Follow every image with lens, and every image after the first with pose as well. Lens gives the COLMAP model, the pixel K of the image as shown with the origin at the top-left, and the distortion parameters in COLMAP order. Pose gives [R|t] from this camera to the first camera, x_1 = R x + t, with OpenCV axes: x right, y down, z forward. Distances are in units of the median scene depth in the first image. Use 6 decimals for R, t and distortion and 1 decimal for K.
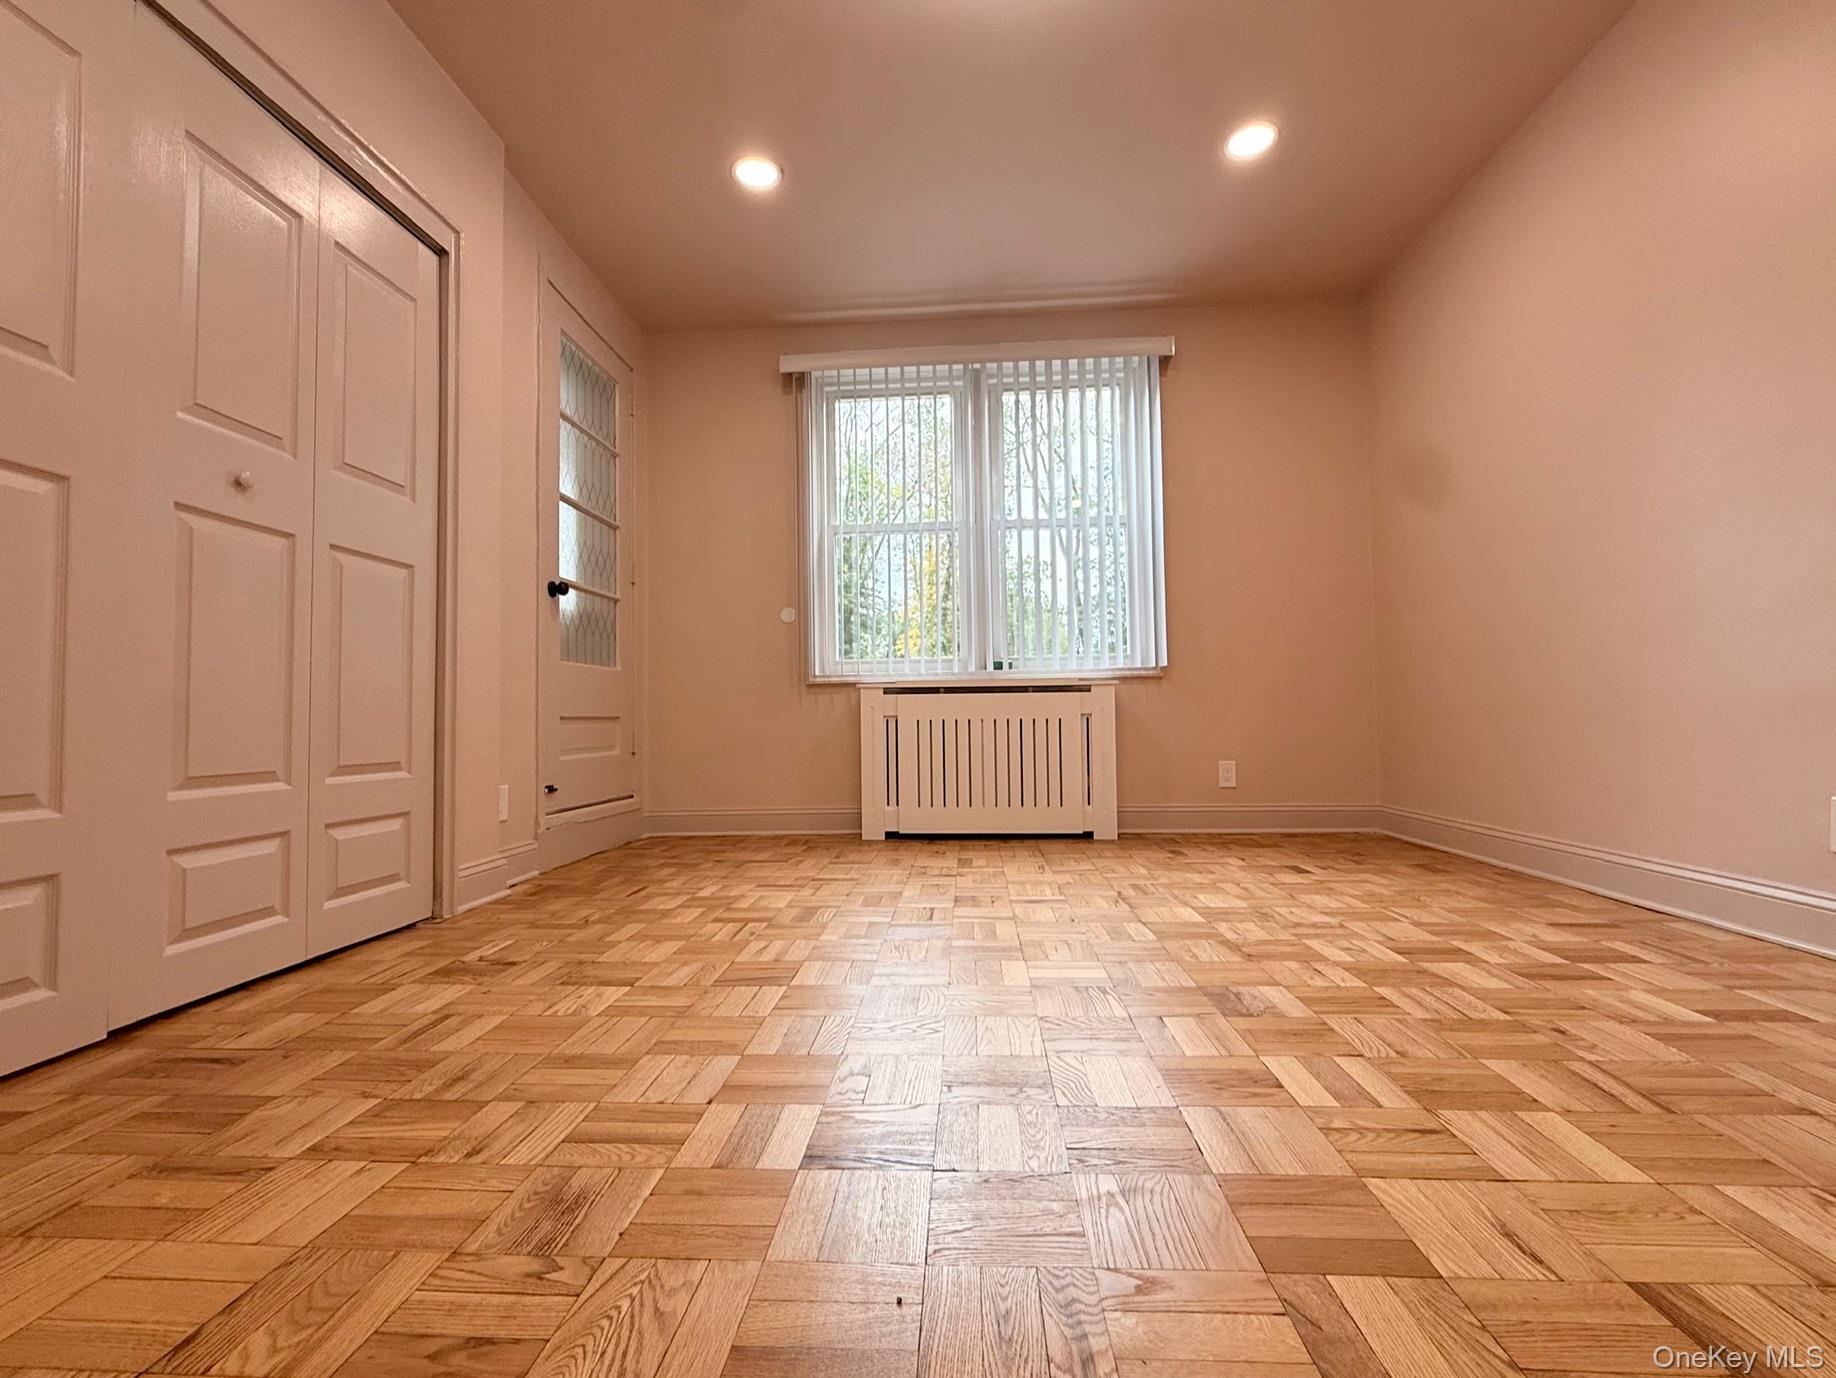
lens RADIAL K [[801.1, 0, 914.3], [0, 801.1, 688.7], [0, 0, 1]] dist [0.003612, 0.000354]
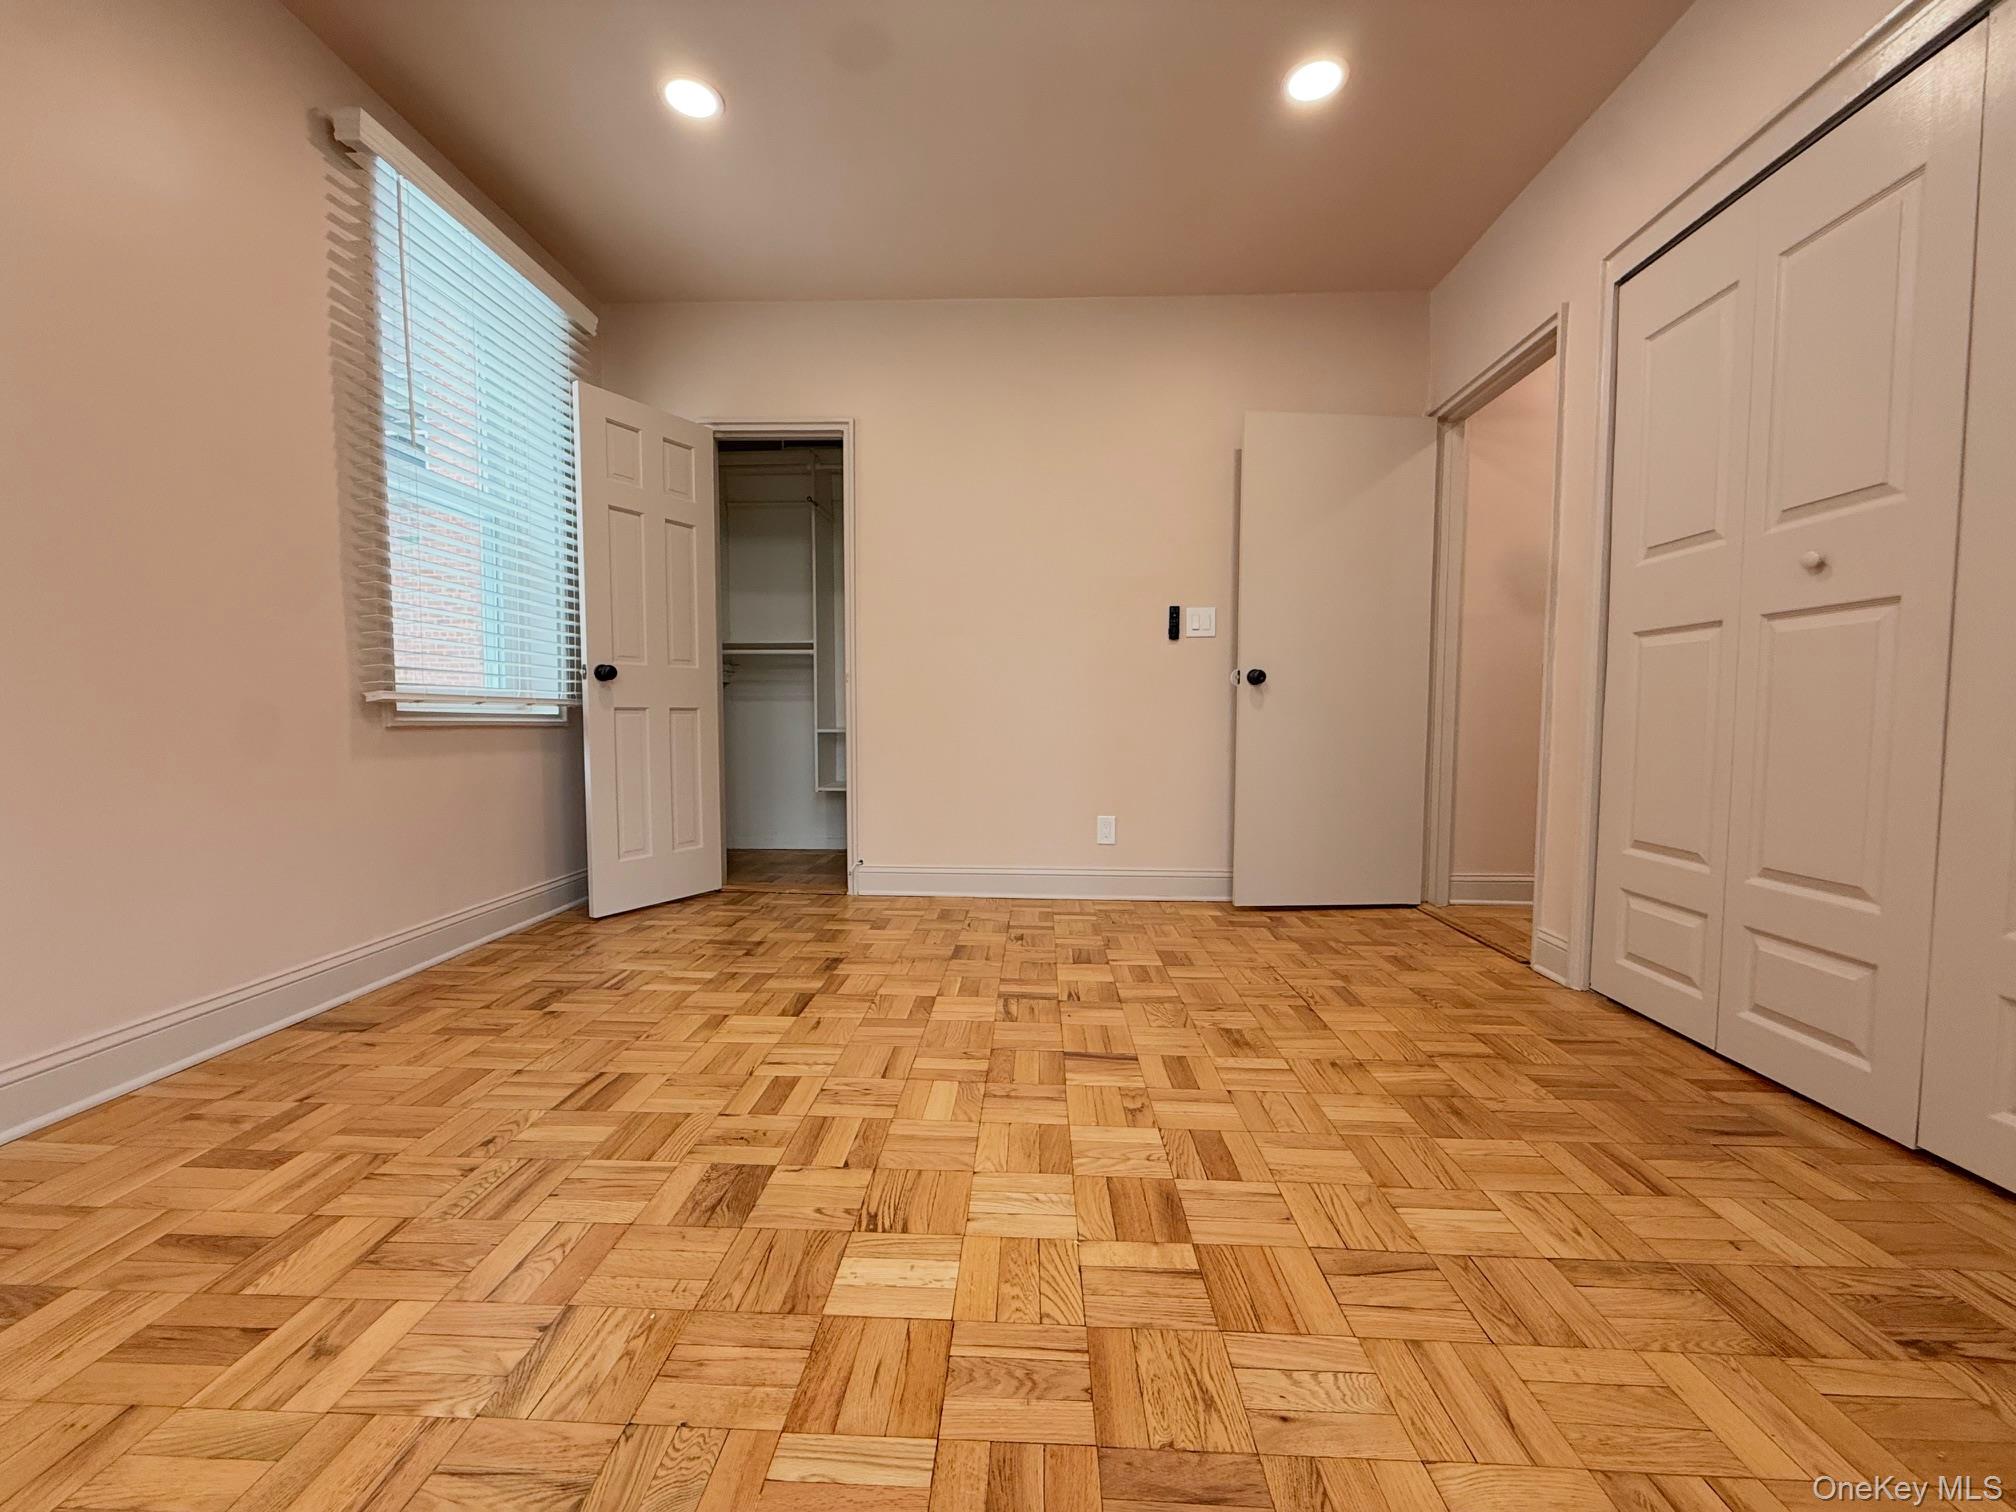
lens RADIAL K [[799.6, 0, 1002.5], [0, 799.6, 759.6], [0, 0, 1]] dist [-0.000139, -0.000211]
pose [[-0.999560, 0.014390, -0.025954, 0.120170], [0.014015, 0.999795, 0.014581, -0.066401], [0.026159, 0.014210, -0.999557, 1.673487]]
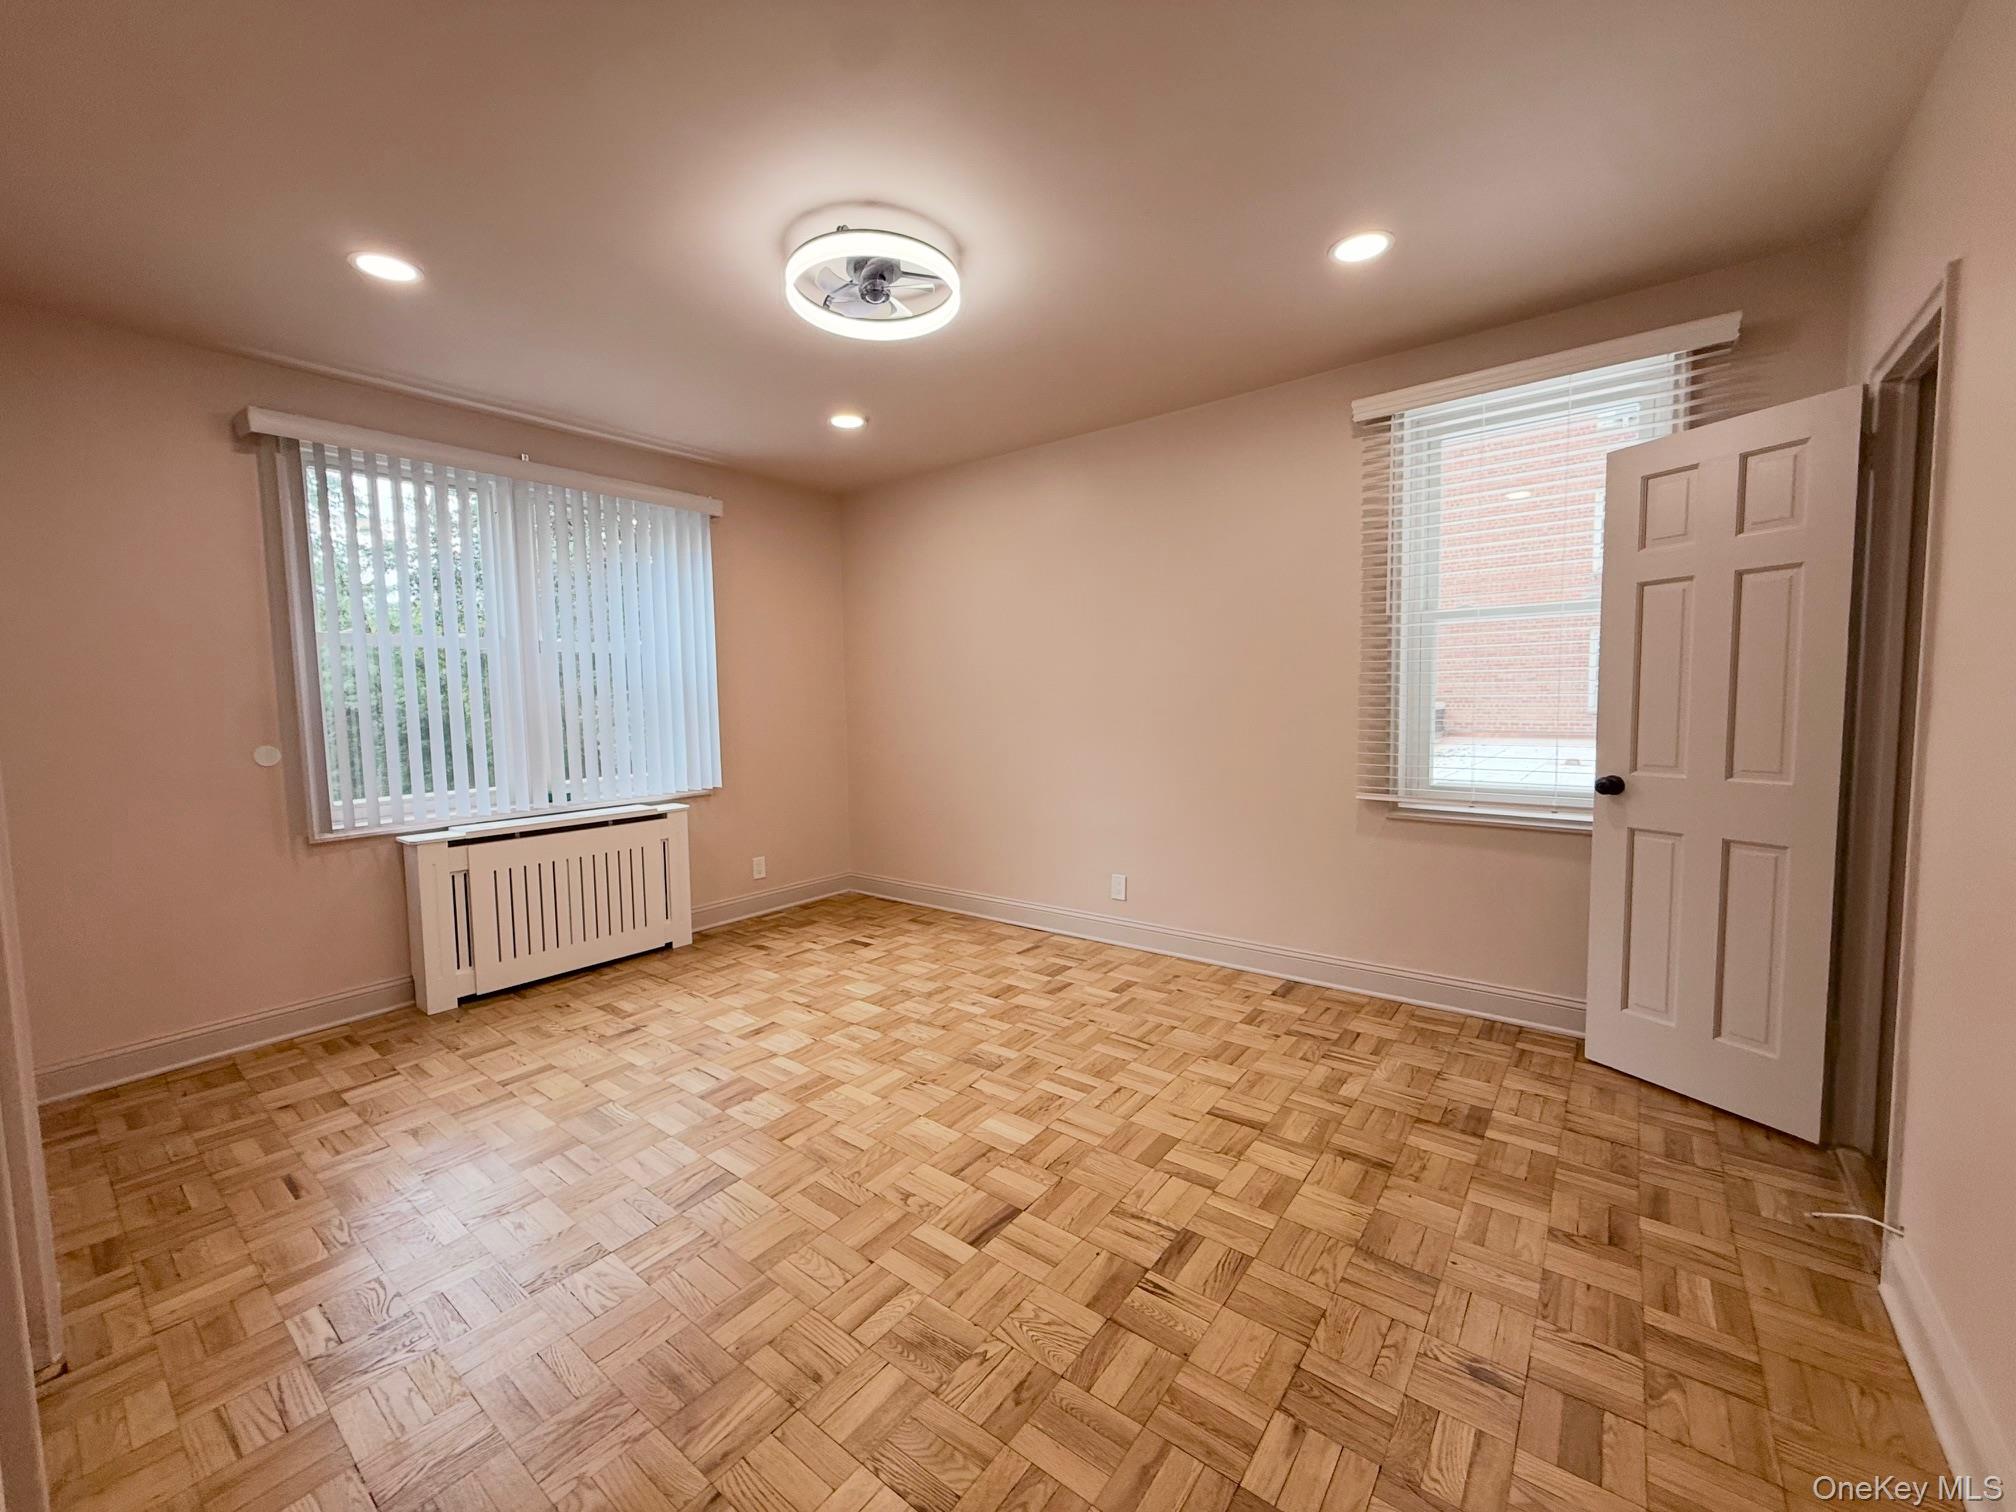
lens RADIAL K [[799.6, 0, 1010.1], [0, 799.6, 755.3], [0, 0, 1]] dist [-0.000139, -0.000211]
pose [[0.554277, -0.056101, 0.830439, -0.916018], [-0.023135, 0.996302, 0.082747, -0.396774], [-0.832011, -0.065077, 0.550929, 0.010793]]
